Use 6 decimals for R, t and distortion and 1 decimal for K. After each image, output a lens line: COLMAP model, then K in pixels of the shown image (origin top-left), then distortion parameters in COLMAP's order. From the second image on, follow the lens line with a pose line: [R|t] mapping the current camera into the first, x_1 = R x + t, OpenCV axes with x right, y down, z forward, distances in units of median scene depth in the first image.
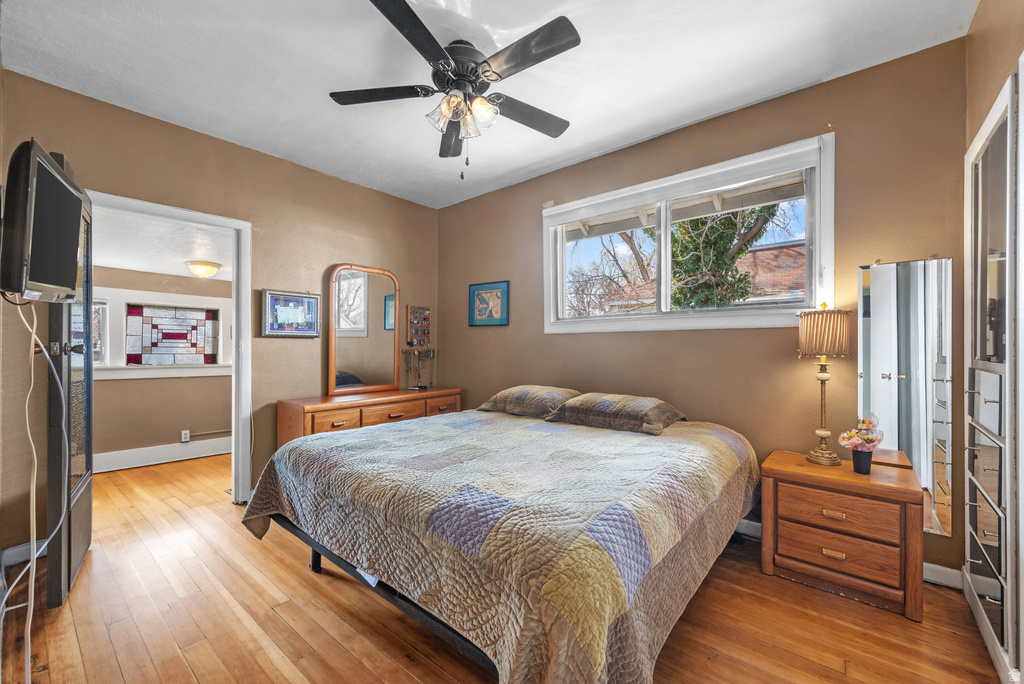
lens RADIAL K [[409.5, 0, 527.0], [0, 409.5, 343.7], [0, 0, 1]] dist [-0.001981, 0.000269]
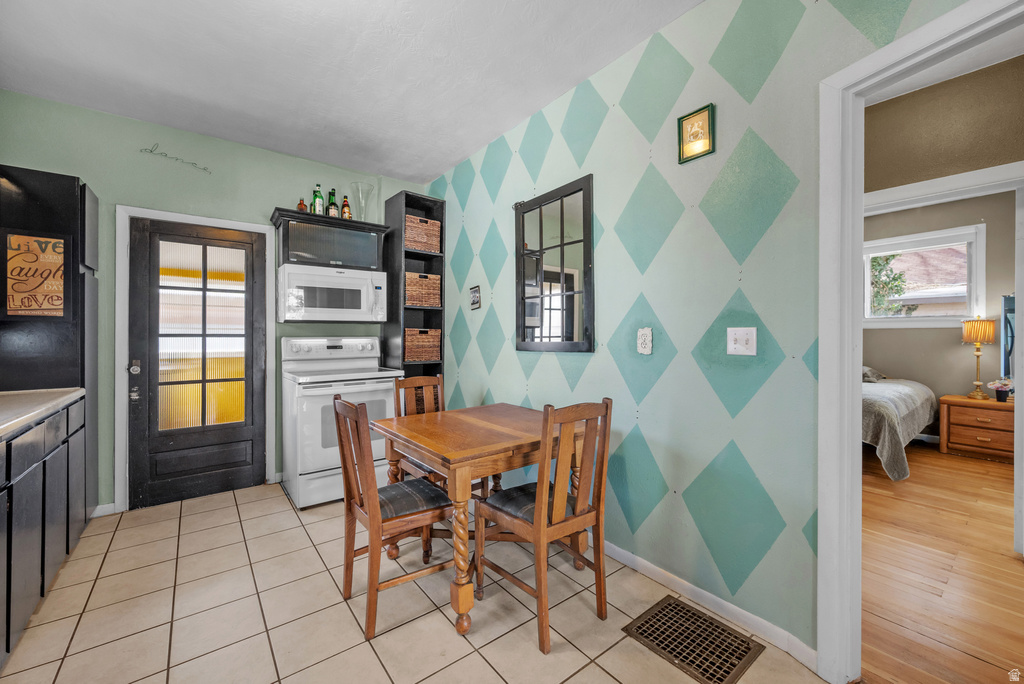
lens RADIAL K [[409.5, 0, 516.1], [0, 409.5, 336.7], [0, 0, 1]] dist [-0.001981, 0.000269]
pose [[0.972490, -0.004521, -0.232901, -0.943524], [0.005361, 0.999981, 0.002974, -0.018263], [0.232883, -0.004141, 0.972496, -1.378466]]
